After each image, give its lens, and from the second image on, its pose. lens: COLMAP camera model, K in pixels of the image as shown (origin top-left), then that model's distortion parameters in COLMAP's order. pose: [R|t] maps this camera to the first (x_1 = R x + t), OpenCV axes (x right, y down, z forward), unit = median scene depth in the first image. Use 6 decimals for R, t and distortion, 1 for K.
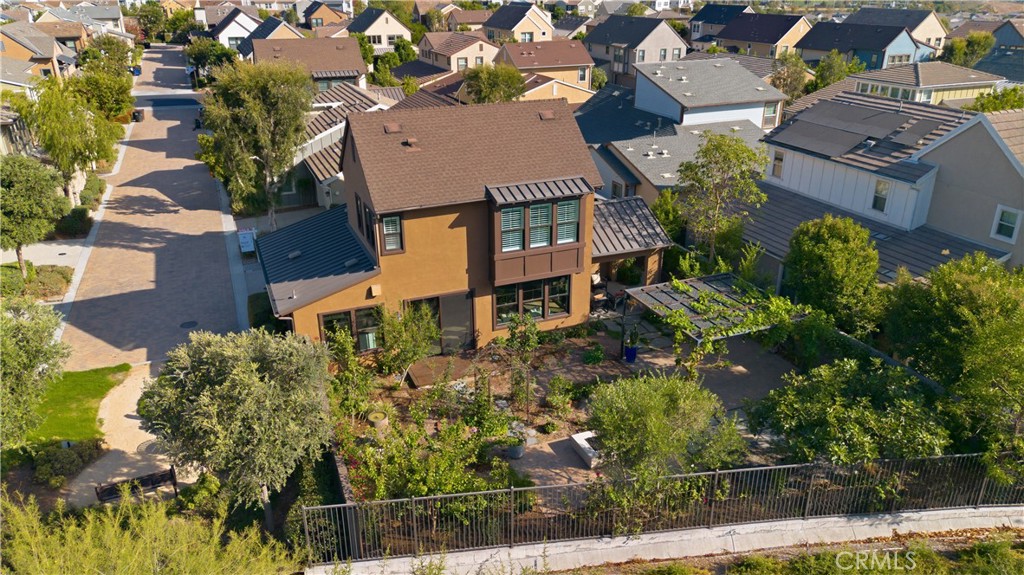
lens RADIAL K [[725.1, 0, 512.0], [0, 725.1, 287.5], [0, 0, 1]] dist [0.071382, -0.066902]
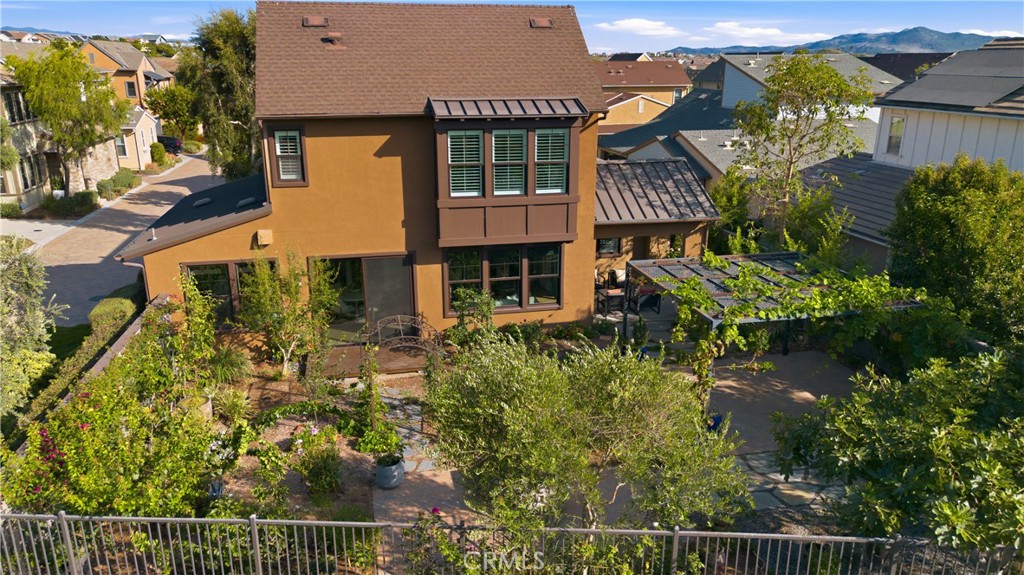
lens RADIAL K [[725.1, 0, 512.0], [0, 725.1, 287.5], [0, 0, 1]] dist [0.071382, -0.066902]
pose [[0.984157, 0.056407, -0.168084, 0.164522], [-0.072918, 0.992924, -0.093733, 0.097241], [0.161607, 0.104504, 0.981306, 0.330957]]
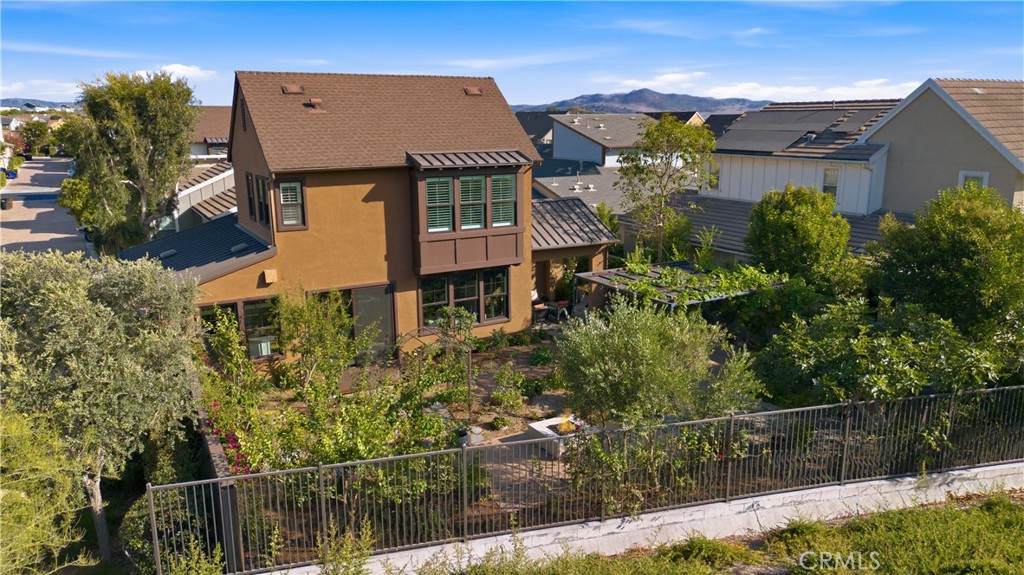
lens RADIAL K [[725.1, 0, 512.0], [0, 725.1, 287.5], [0, 0, 1]] dist [0.071382, -0.066902]
pose [[0.991628, -0.031692, 0.125181, -0.024202], [0.052659, 0.984393, -0.167924, 0.157798], [-0.117905, 0.173110, 0.977820, 0.177535]]
